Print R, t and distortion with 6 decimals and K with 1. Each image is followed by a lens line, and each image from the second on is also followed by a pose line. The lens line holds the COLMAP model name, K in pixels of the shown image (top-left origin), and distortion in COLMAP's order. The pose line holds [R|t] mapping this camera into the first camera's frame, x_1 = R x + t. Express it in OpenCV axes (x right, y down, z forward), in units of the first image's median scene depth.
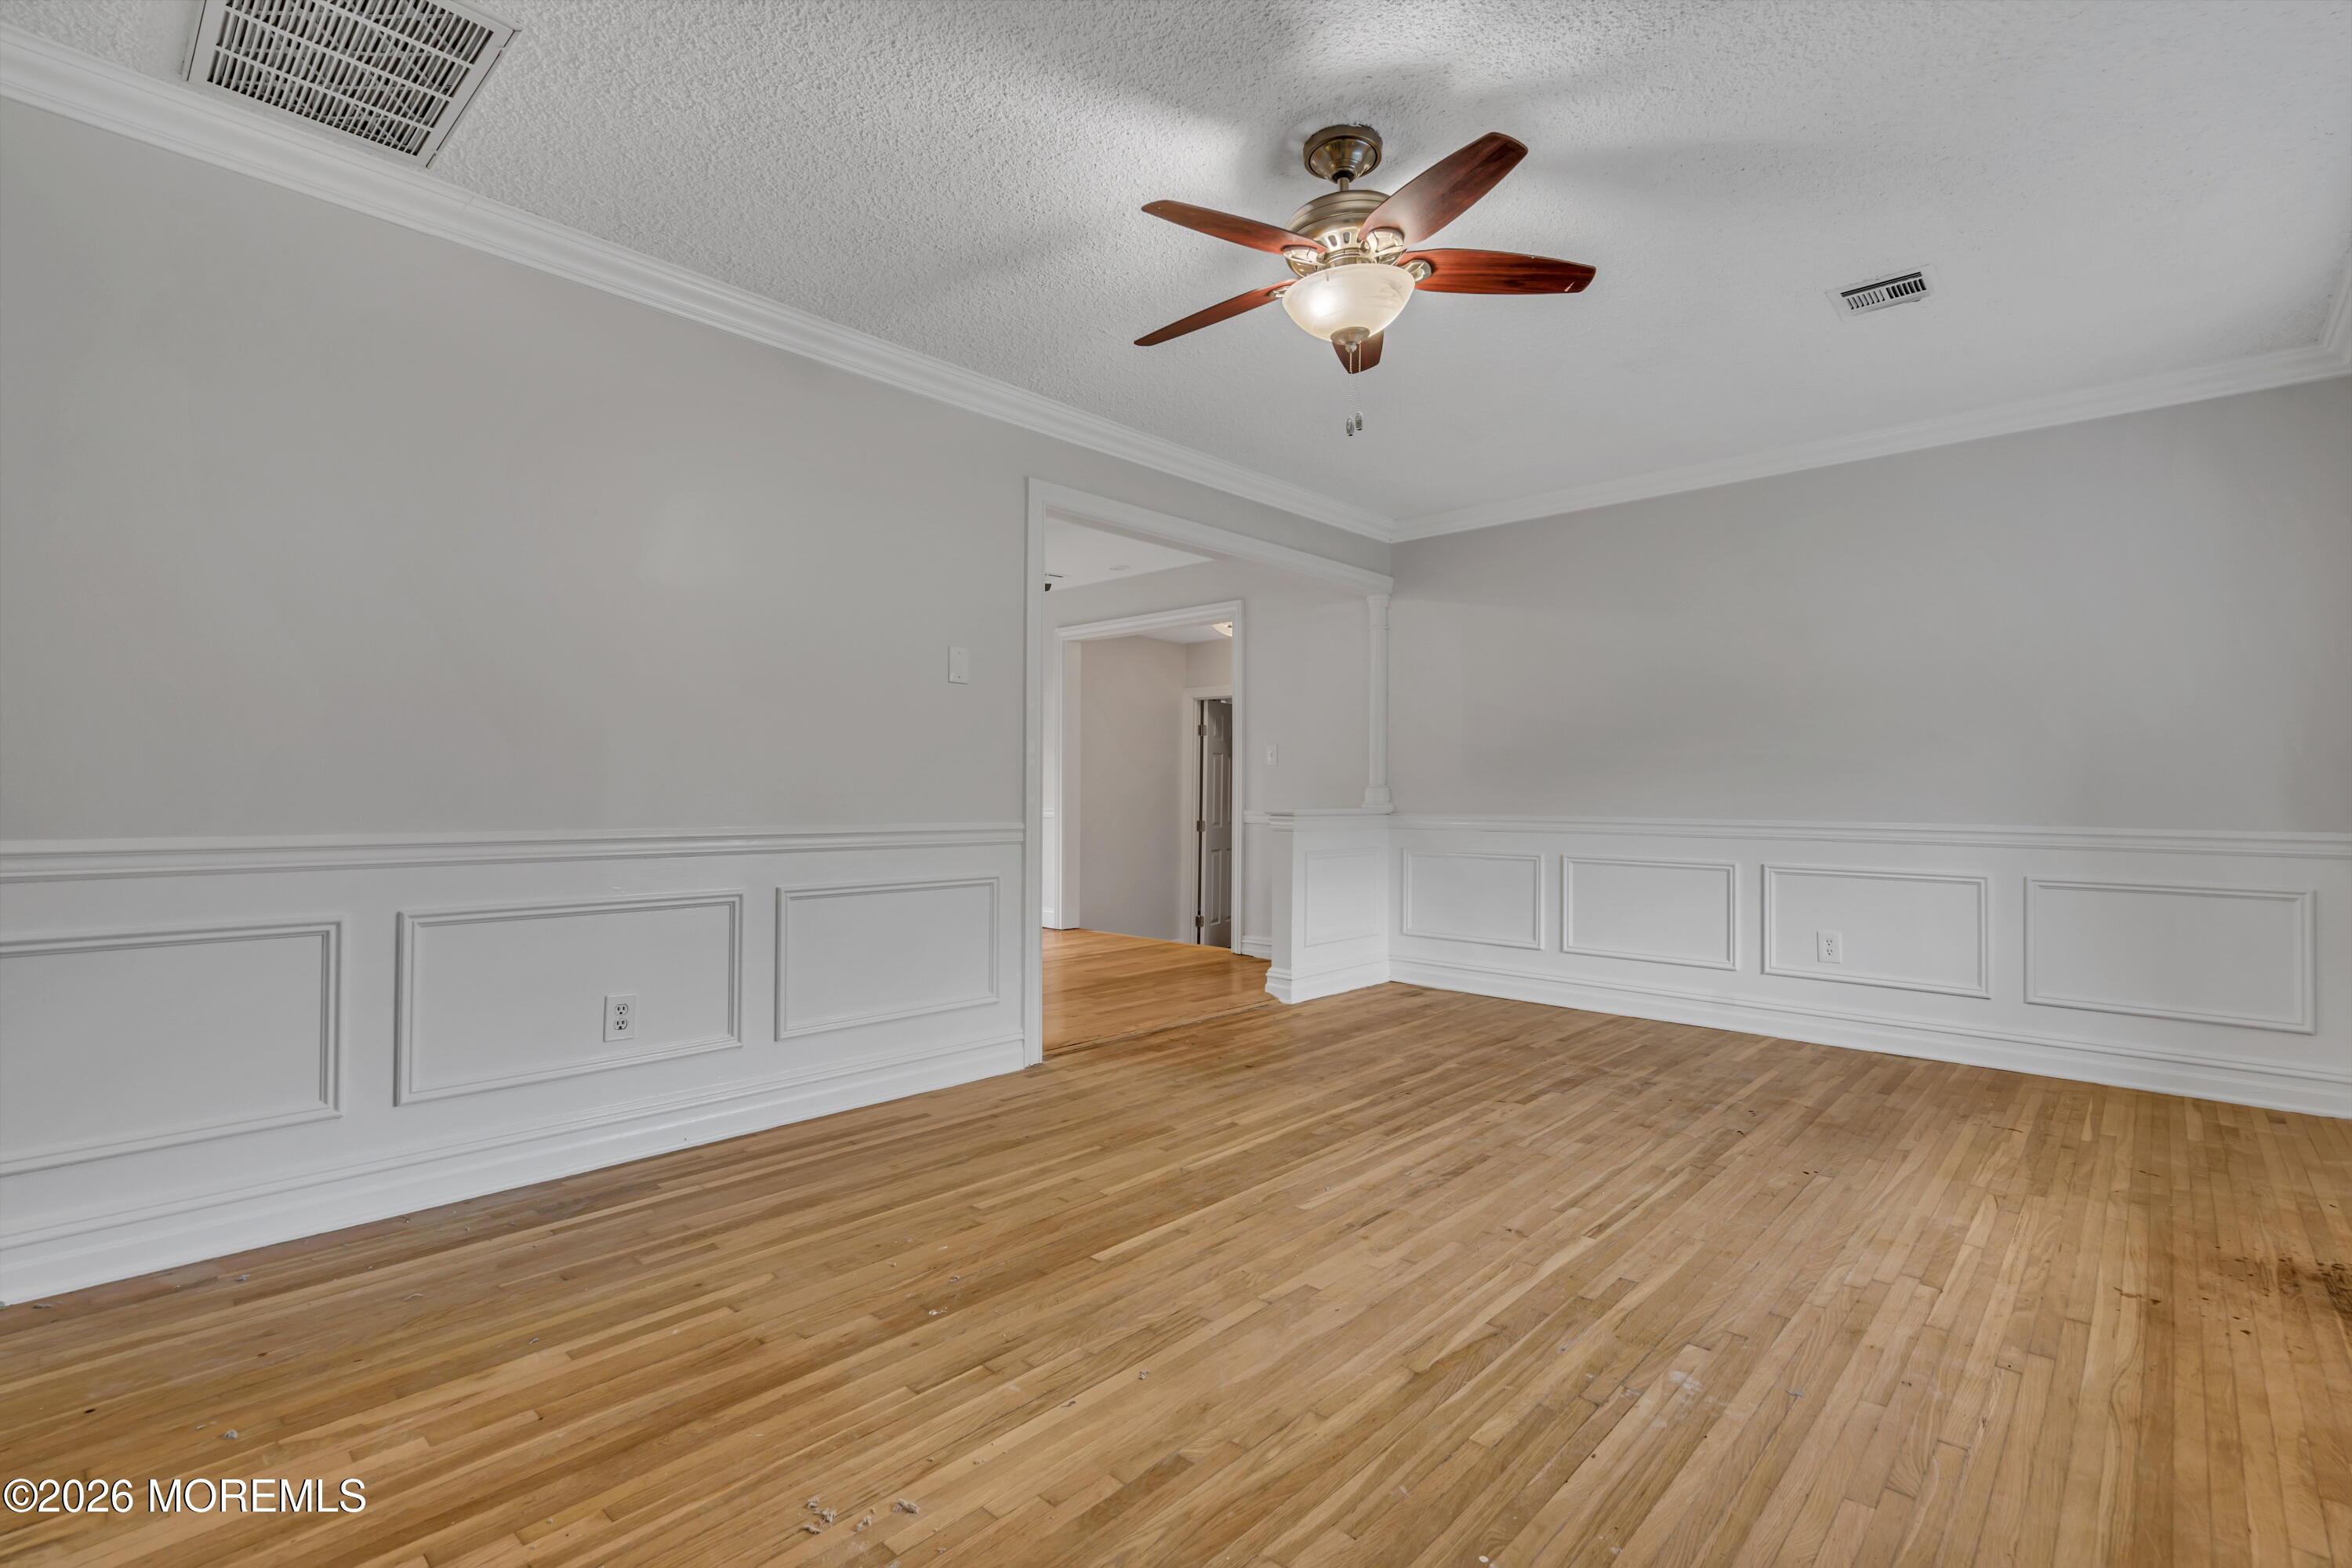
lens RADIAL K [[1073.9, 0, 1187.3], [0, 1073.9, 790.3], [0, 0, 1]] dist [0.001775, 0.000635]
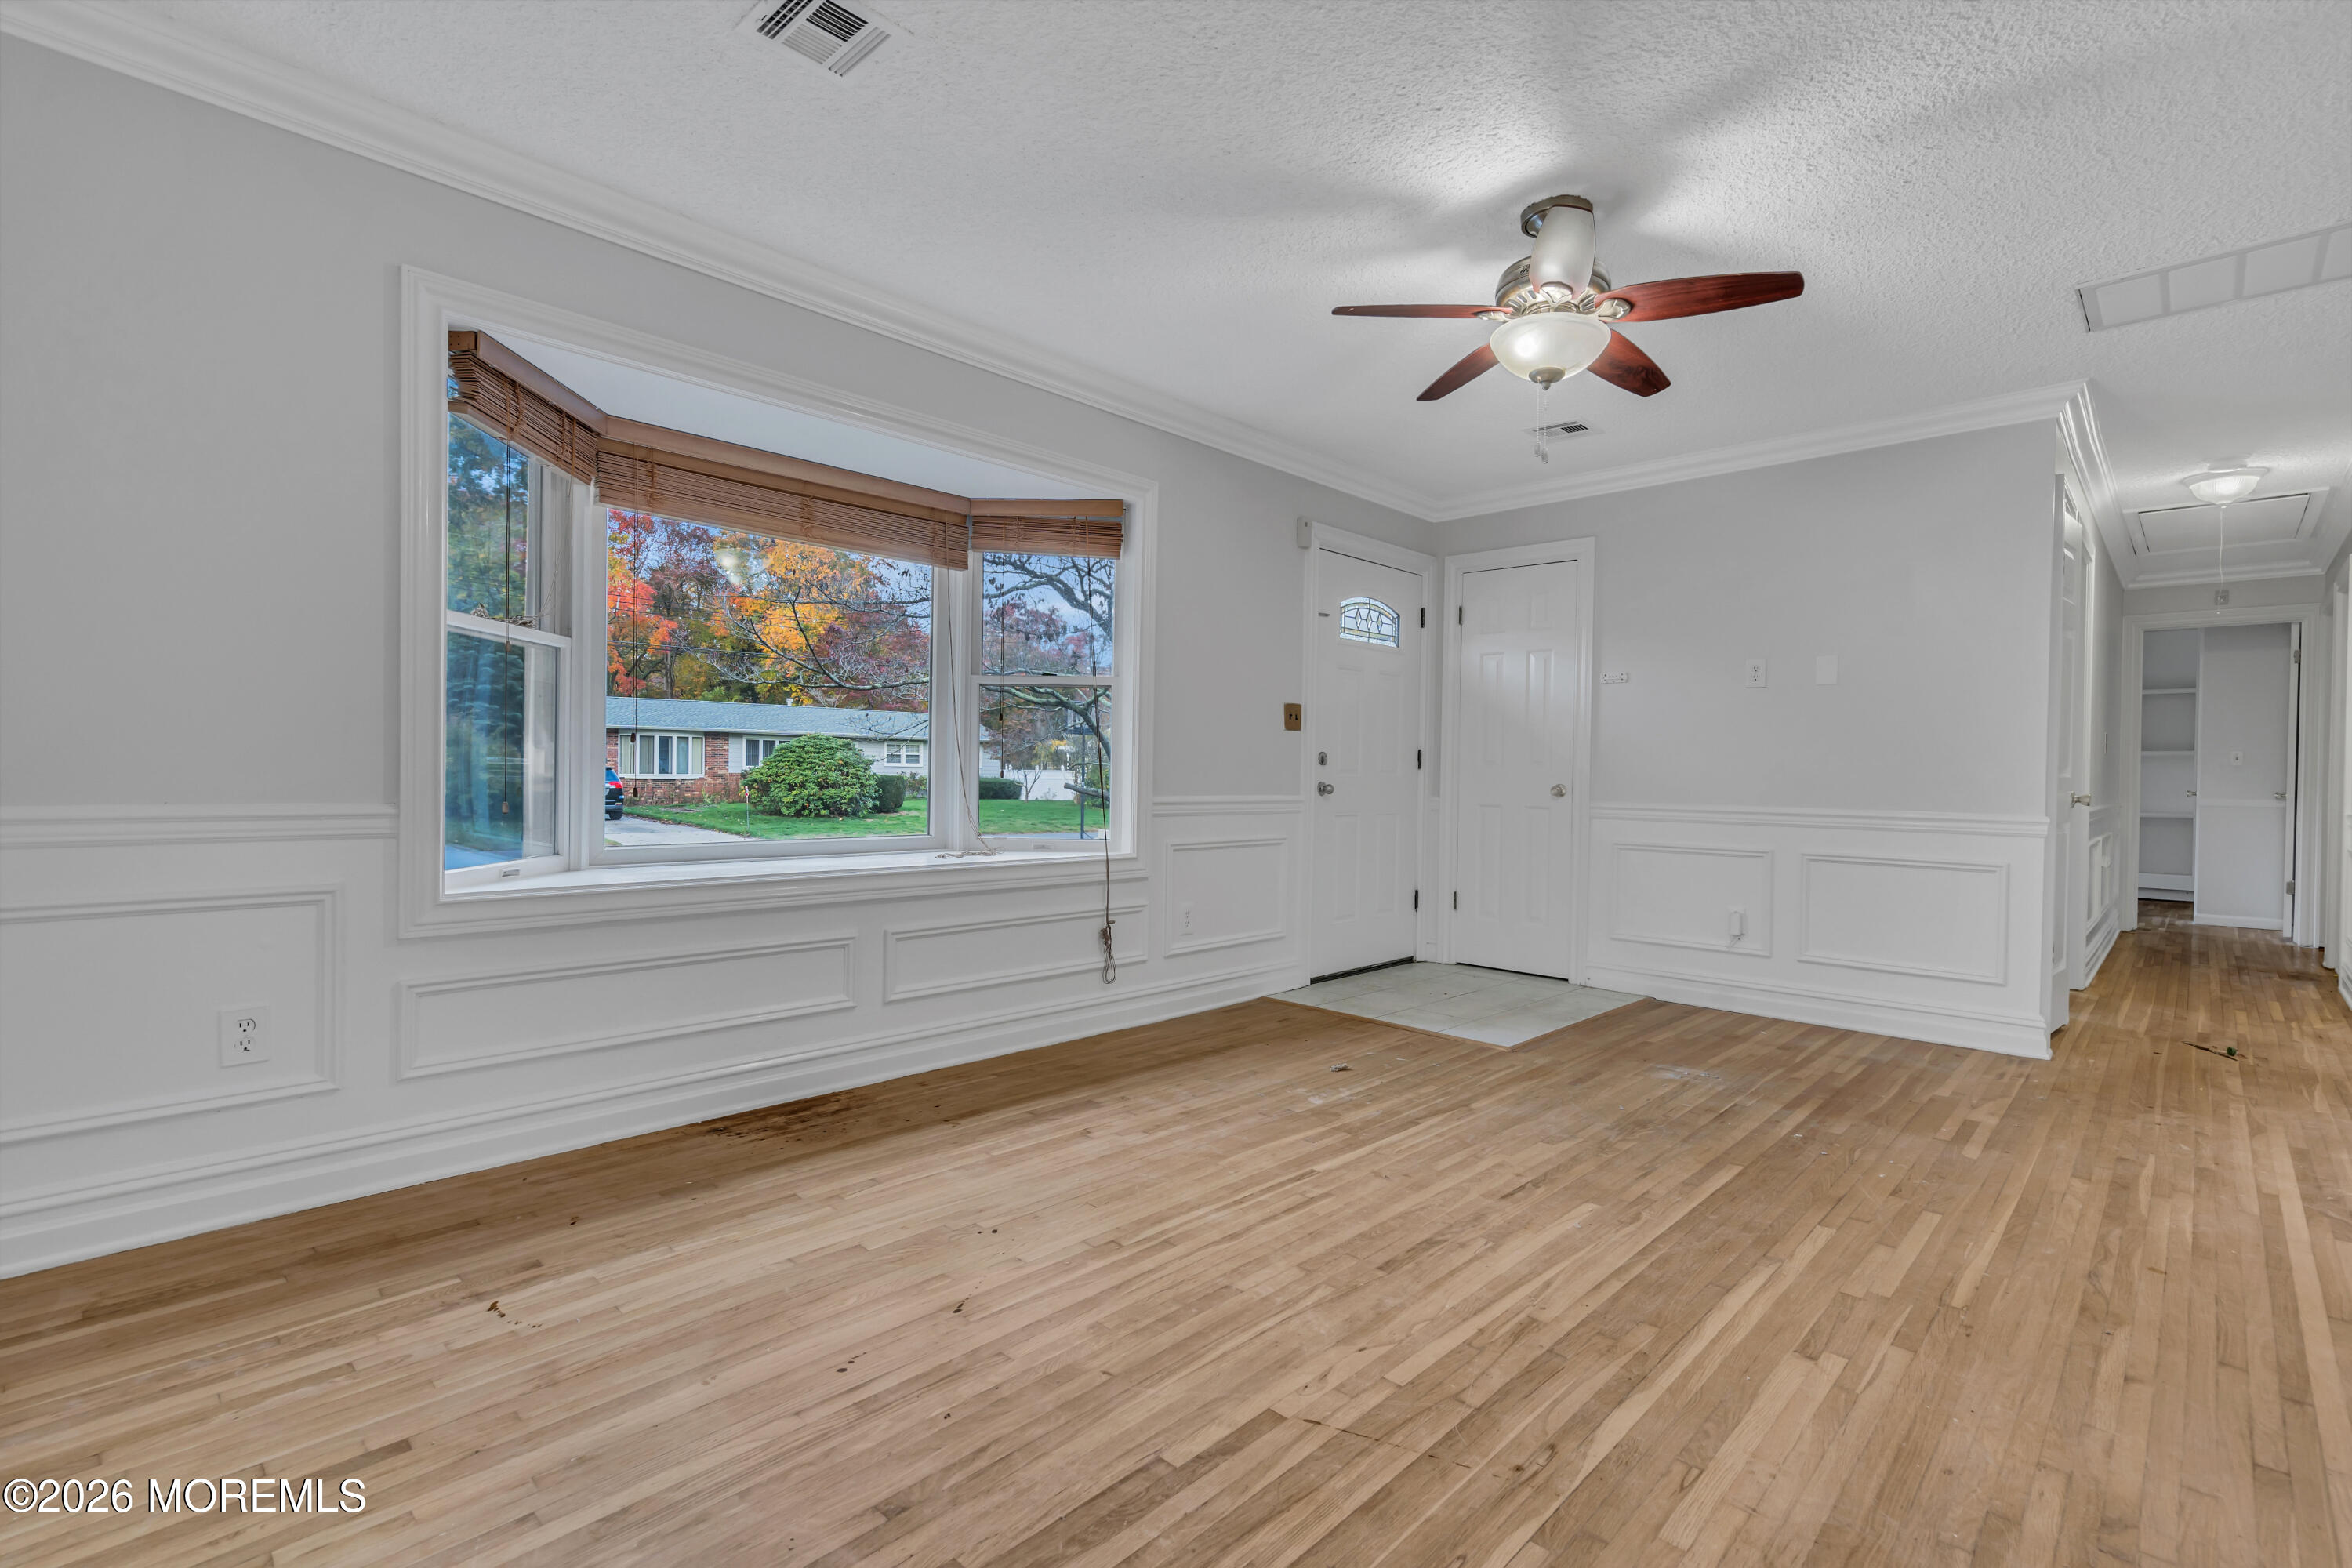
lens RADIAL K [[1067.5, 0, 1174.9], [0, 1067.5, 780.9], [0, 0, 1]] dist [-0.002093, 0.001062]
pose [[-0.999249, -0.022311, 0.031680, 0.444086], [-0.022191, 0.999745, 0.004124, 0.009472], [-0.031764, 0.003417, -0.999490, 1.894549]]
